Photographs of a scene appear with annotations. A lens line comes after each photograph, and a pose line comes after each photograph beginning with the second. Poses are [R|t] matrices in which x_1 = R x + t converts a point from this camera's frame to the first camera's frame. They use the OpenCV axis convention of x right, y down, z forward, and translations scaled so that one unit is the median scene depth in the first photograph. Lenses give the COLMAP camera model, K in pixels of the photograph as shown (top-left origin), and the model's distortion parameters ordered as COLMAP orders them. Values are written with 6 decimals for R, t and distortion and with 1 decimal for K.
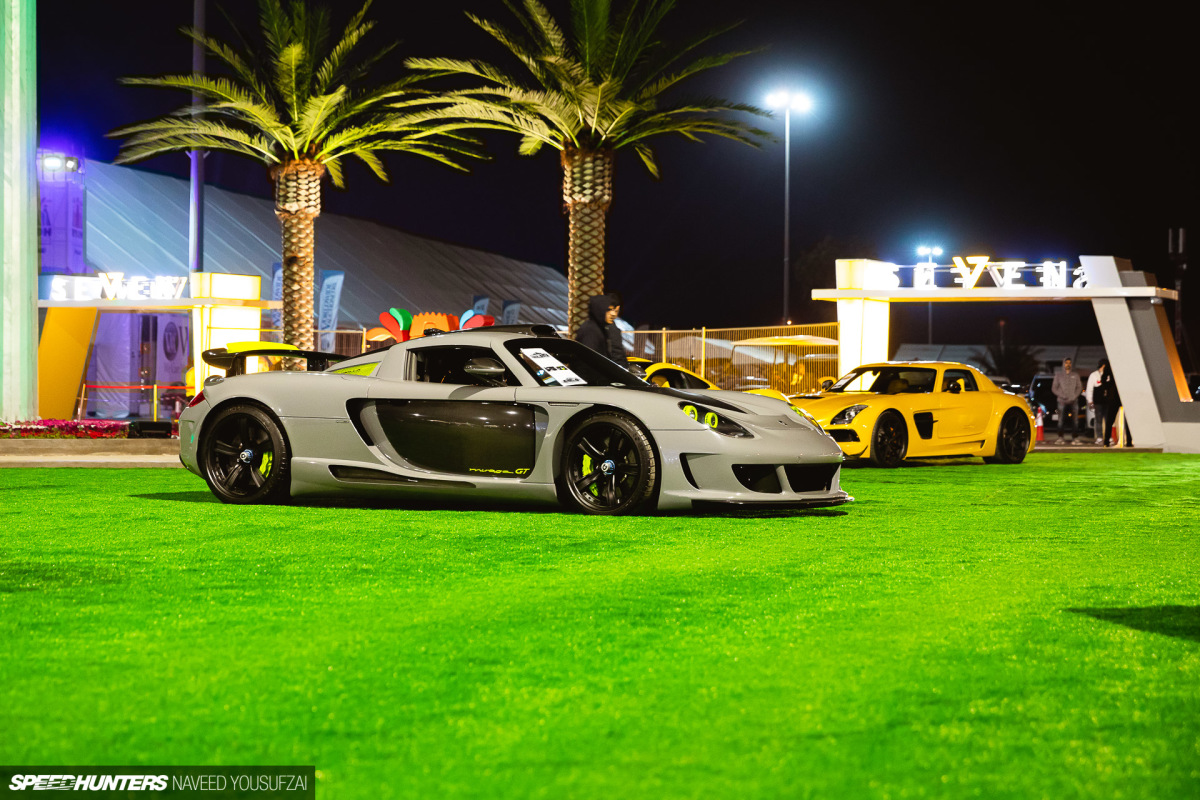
lens RADIAL K [[2506.4, 0, 599.5], [0, 2506.4, 399.9], [0, 0, 1]] dist [0.027340, 0.000000]
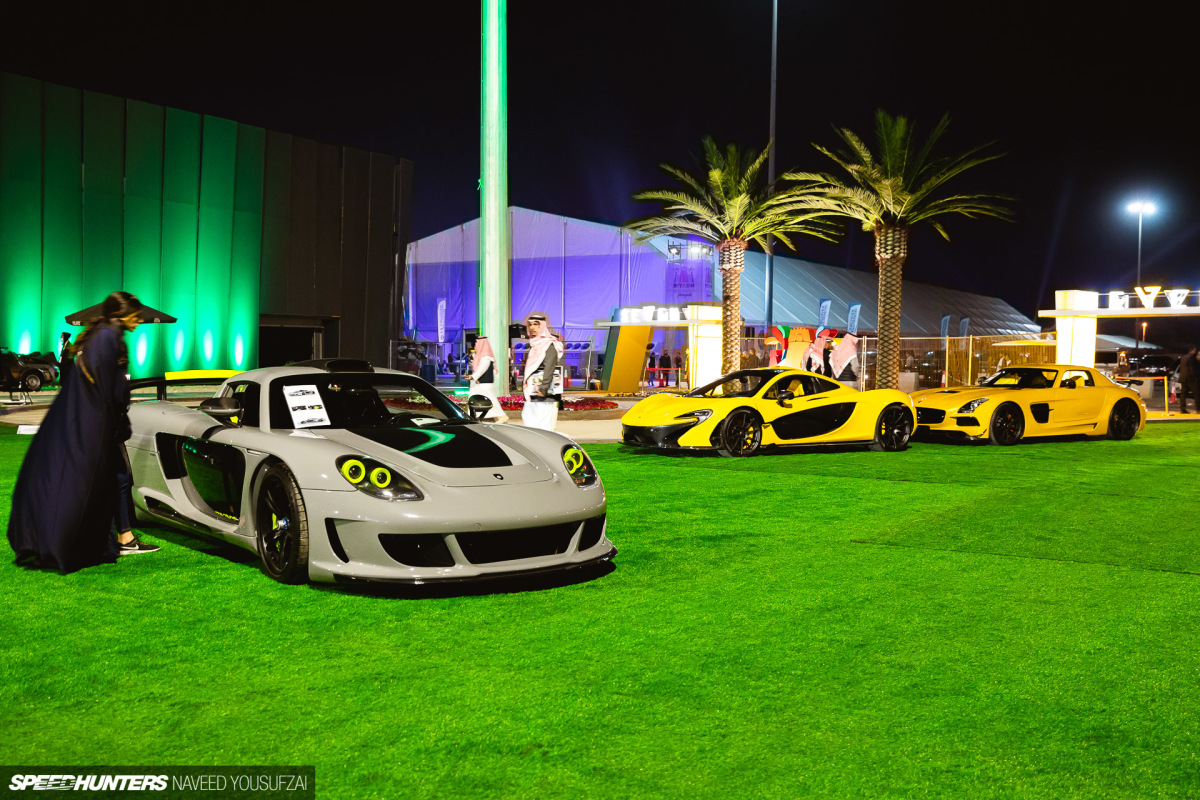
lens RADIAL K [[1228.9, 0, 601.3], [0, 1228.9, 401.9], [0, 0, 1]] dist [0.025998, 0.000000]
pose [[0.945918, 0.010337, -0.324240, 0.076984], [-0.001153, 0.999593, 0.028503, -0.009051], [0.324402, -0.026588, 0.945545, 0.192608]]
